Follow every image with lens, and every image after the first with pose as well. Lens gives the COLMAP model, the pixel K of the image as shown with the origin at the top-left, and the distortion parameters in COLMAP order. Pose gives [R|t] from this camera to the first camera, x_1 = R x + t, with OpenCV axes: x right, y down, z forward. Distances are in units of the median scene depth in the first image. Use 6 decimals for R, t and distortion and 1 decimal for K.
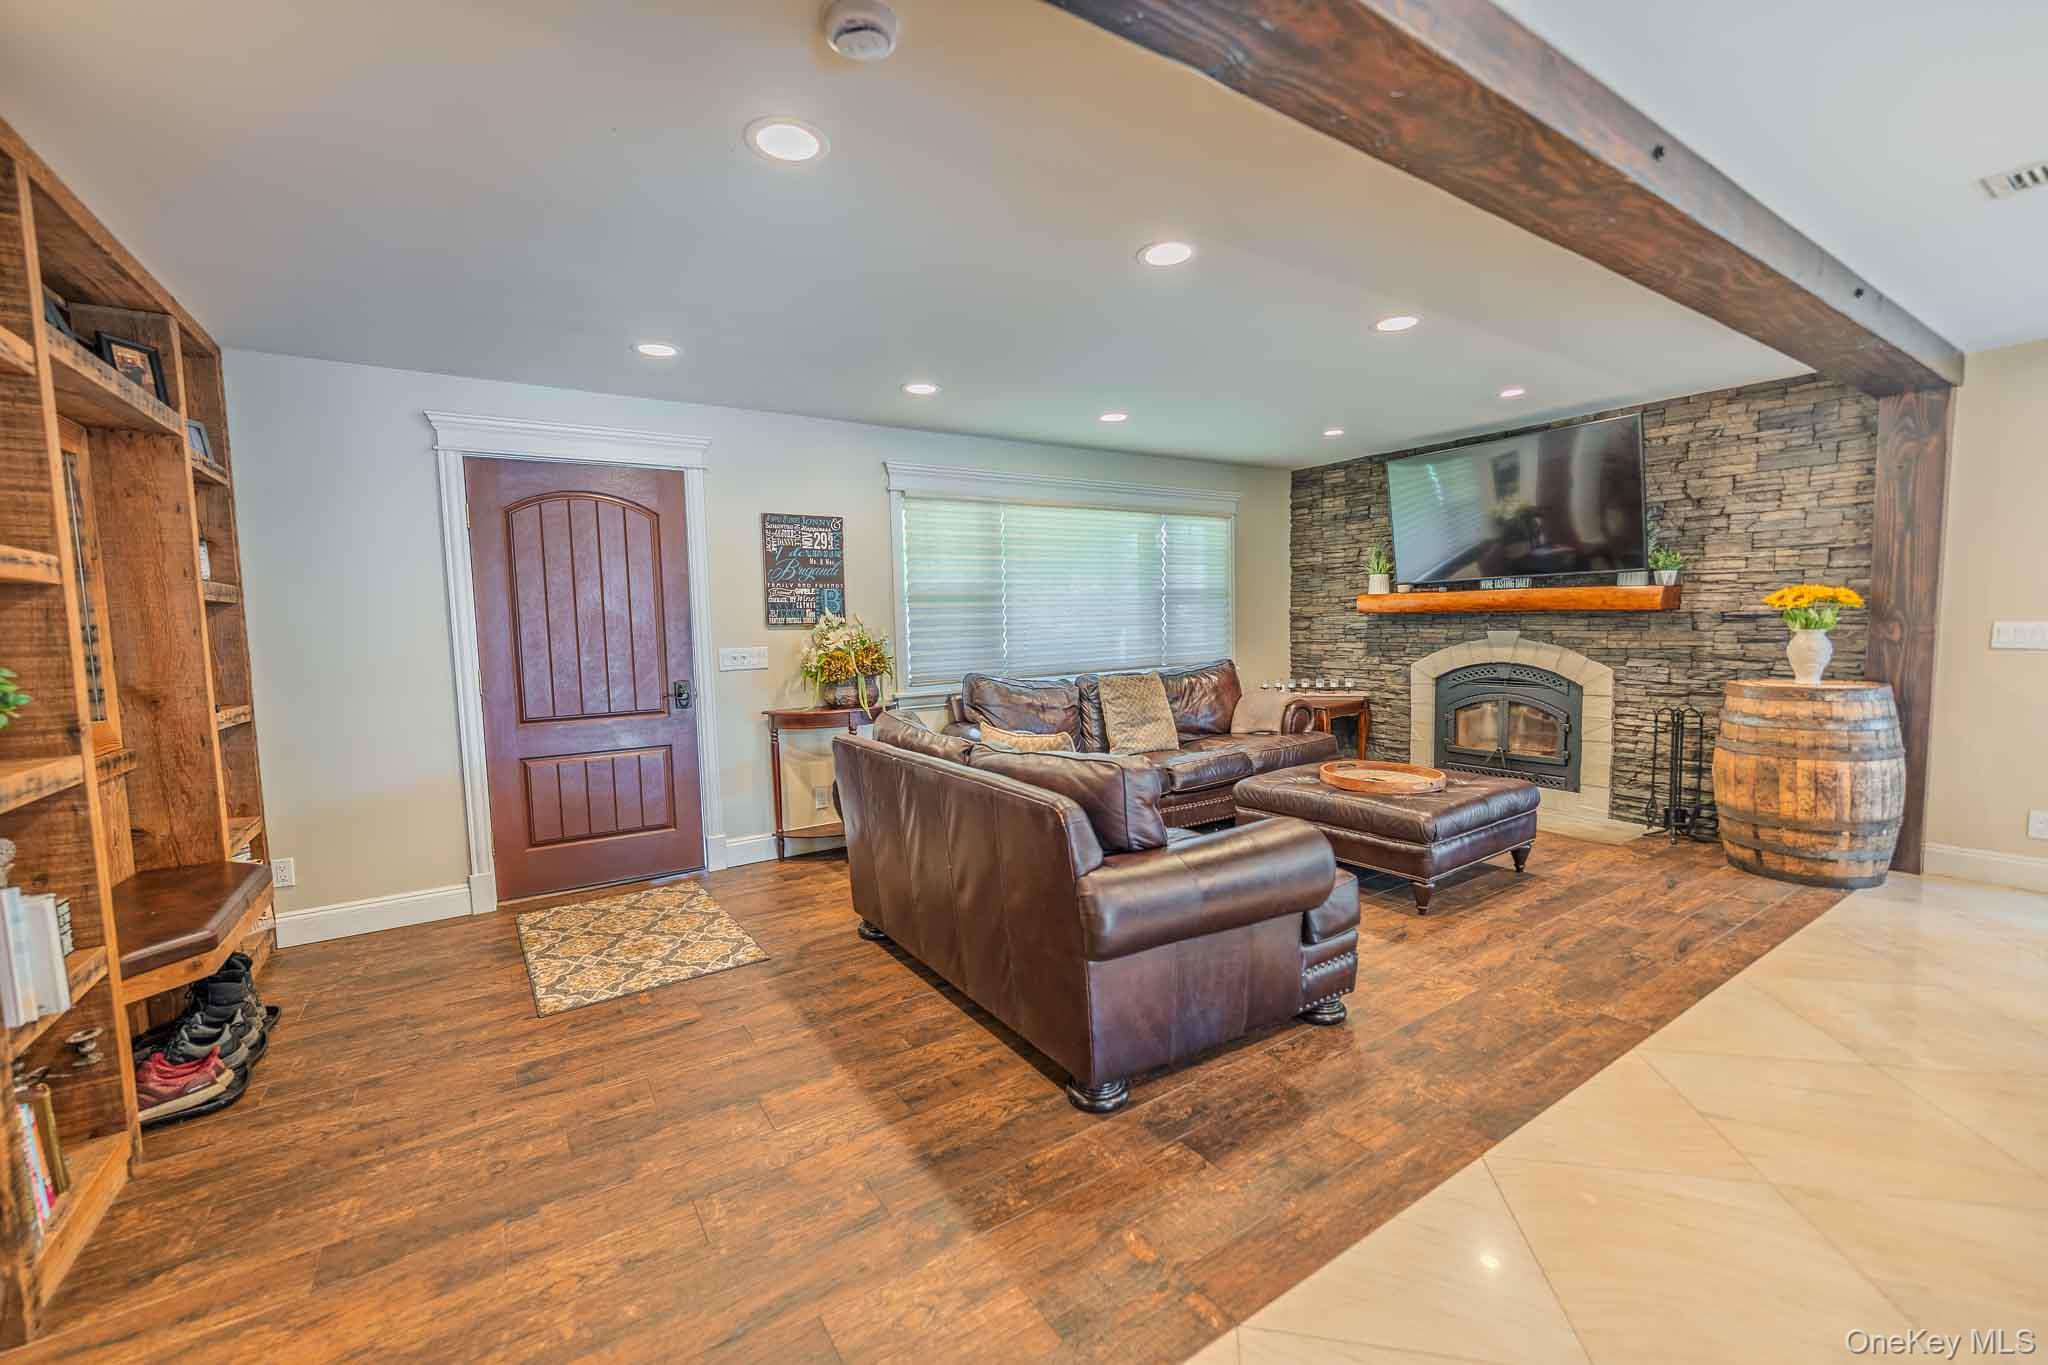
lens RADIAL K [[826.8, 0, 1017.6], [0, 826.8, 683.3], [0, 0, 1]] dist [-0.000523, 0.000184]
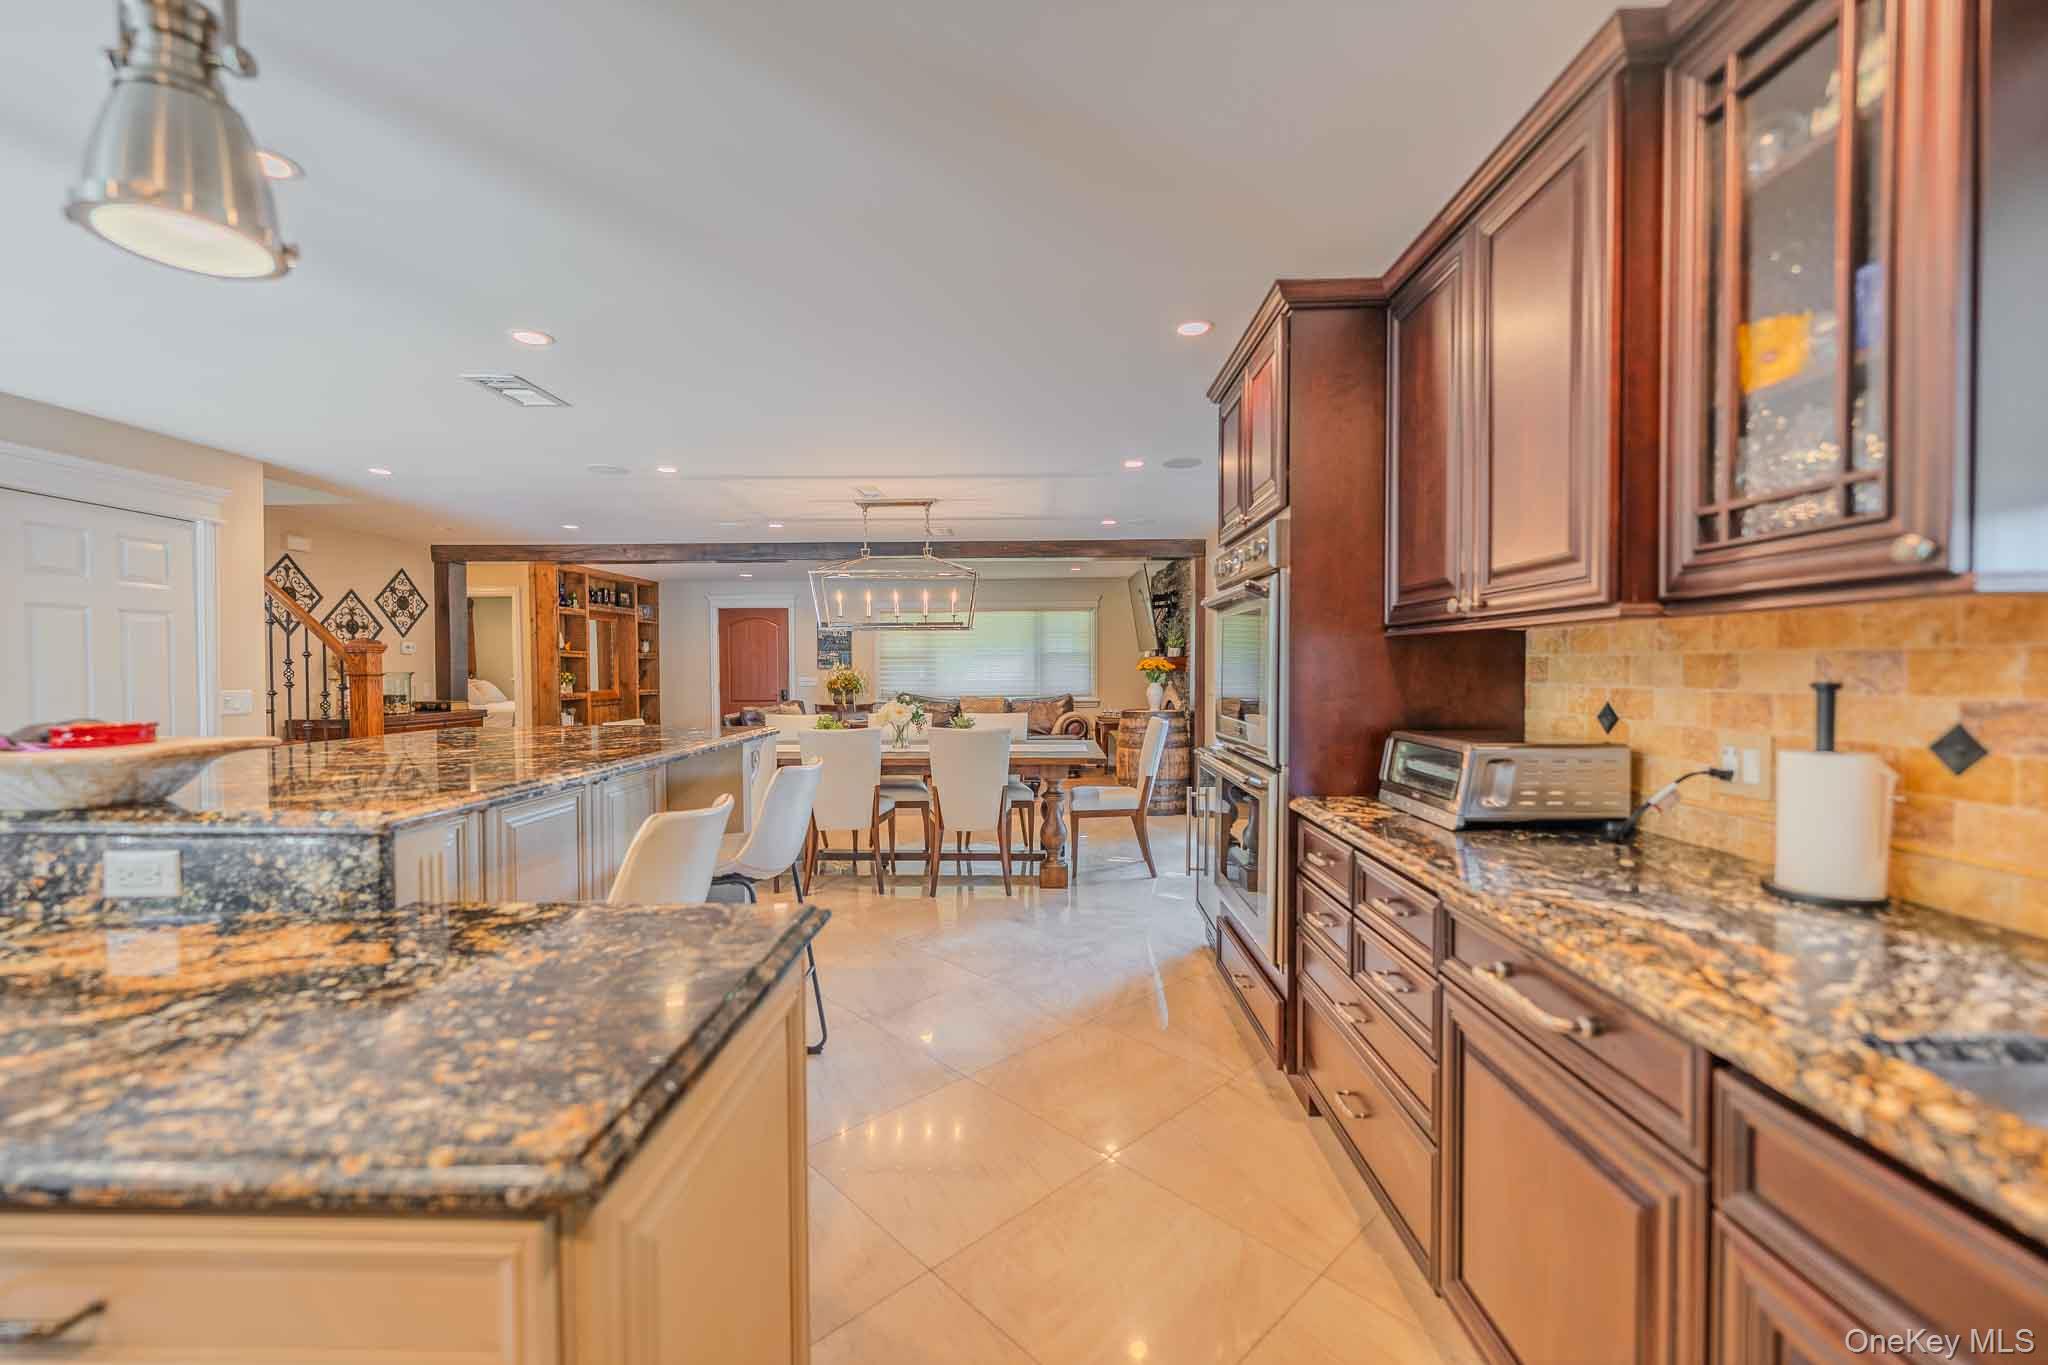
lens RADIAL K [[826.8, 0, 1022.9], [0, 826.8, 681.5], [0, 0, 1]] dist [-0.000523, 0.000184]
pose [[0.823259, 0.029540, -0.566897, 1.489235], [-0.058965, 0.997693, -0.033641, 0.012822], [0.564595, 0.061122, 0.823101, -0.618375]]
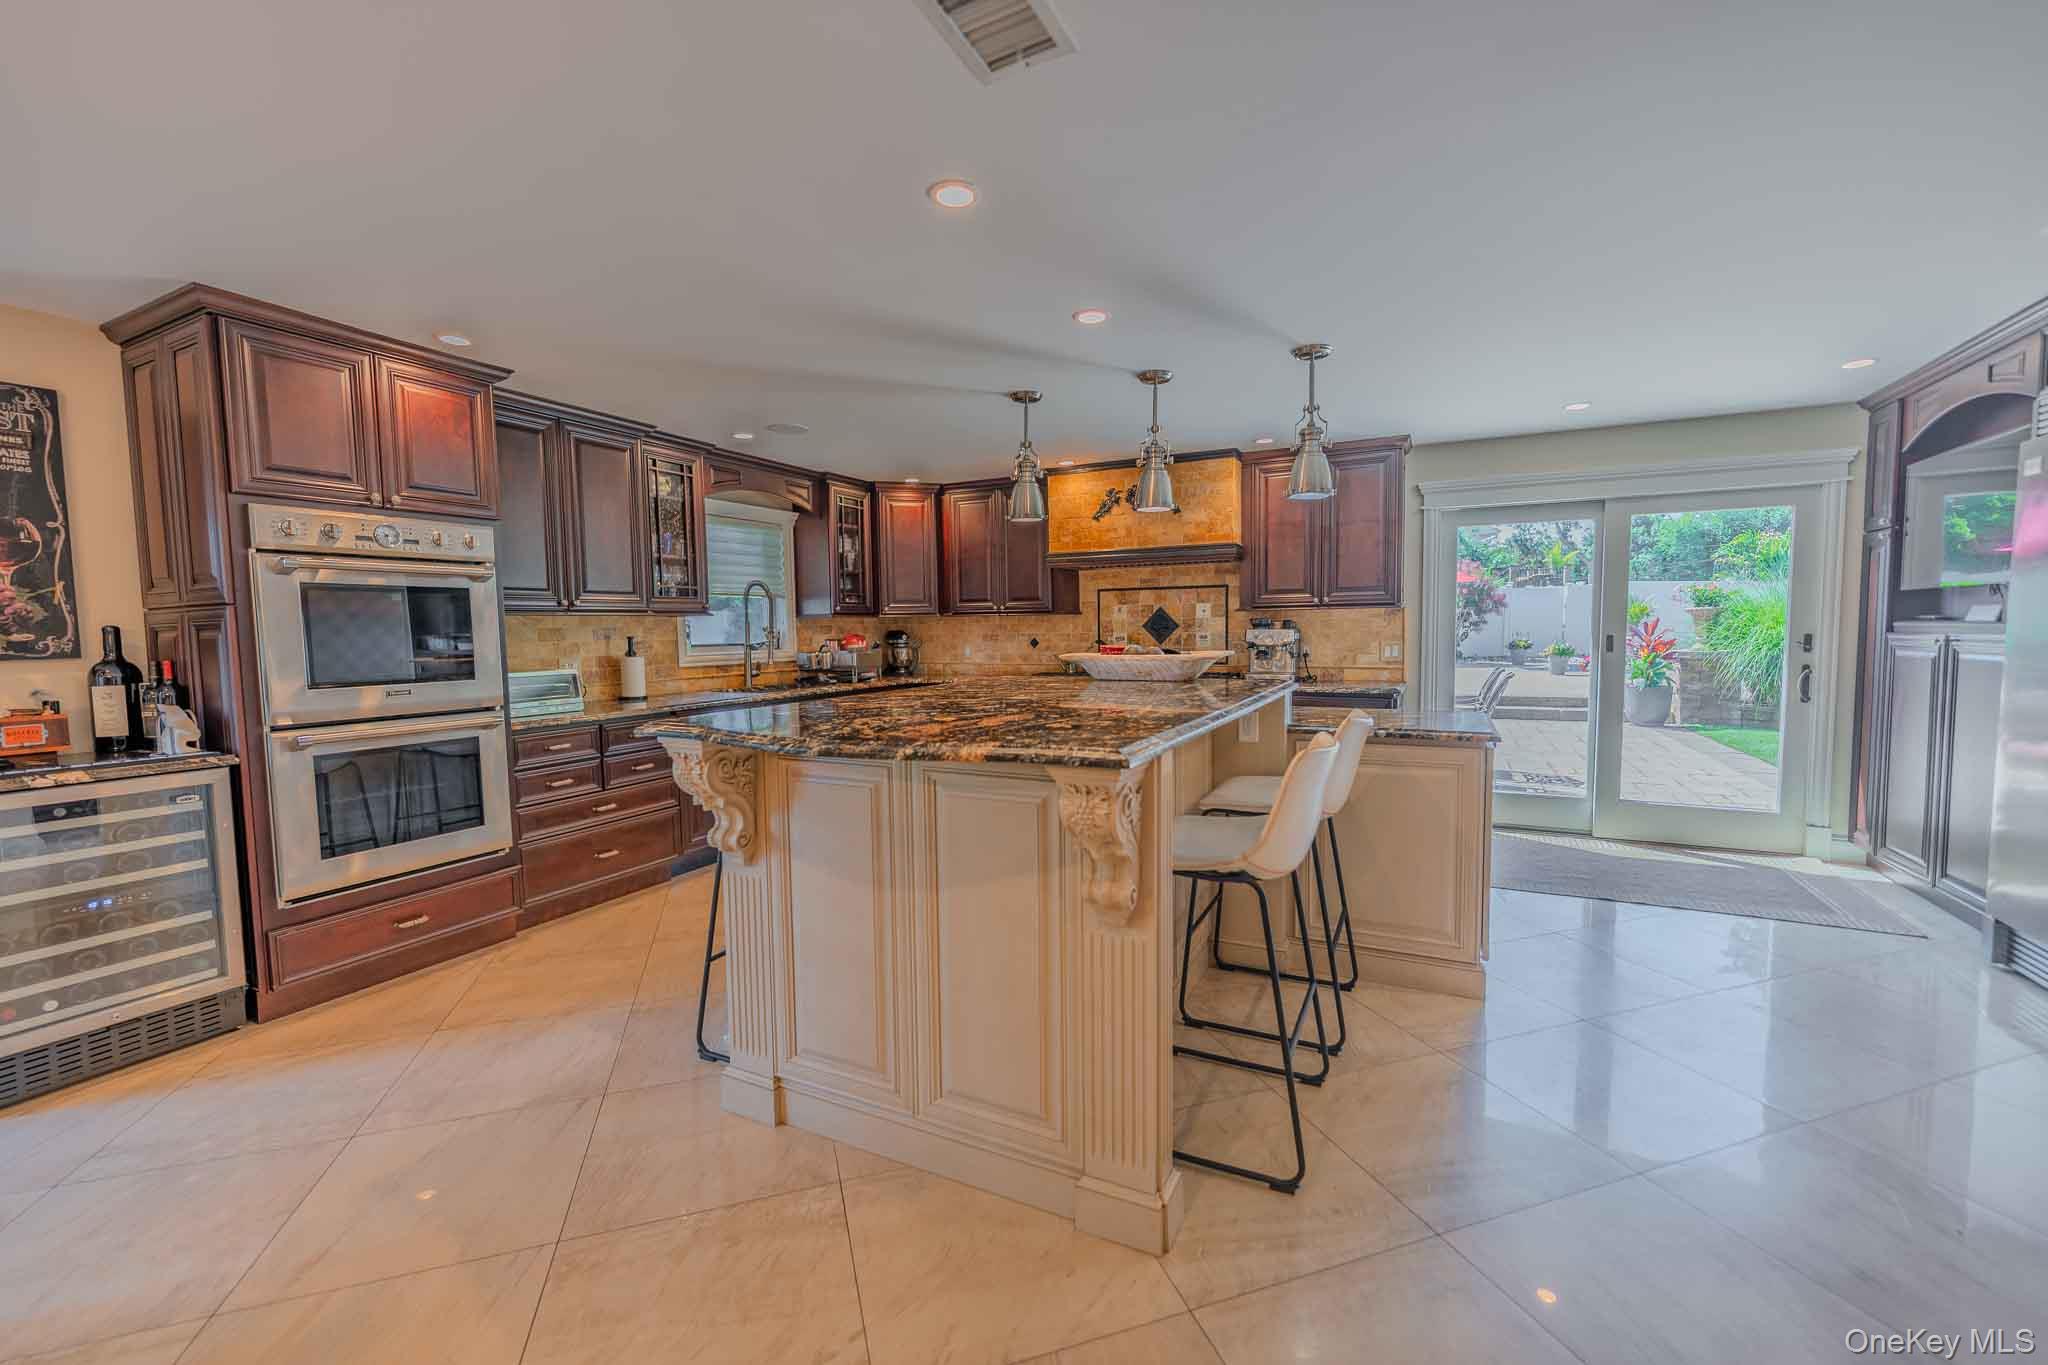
lens RADIAL K [[826.8, 0, 1022.4], [0, 826.8, 683.8], [0, 0, 1]] dist [-0.000523, 0.000184]
pose [[-0.501698, -0.032639, 0.864427, 0.476682], [0.091400, 0.991694, 0.090491, -0.003522], [-0.860200, 0.124407, -0.494548, -0.140179]]
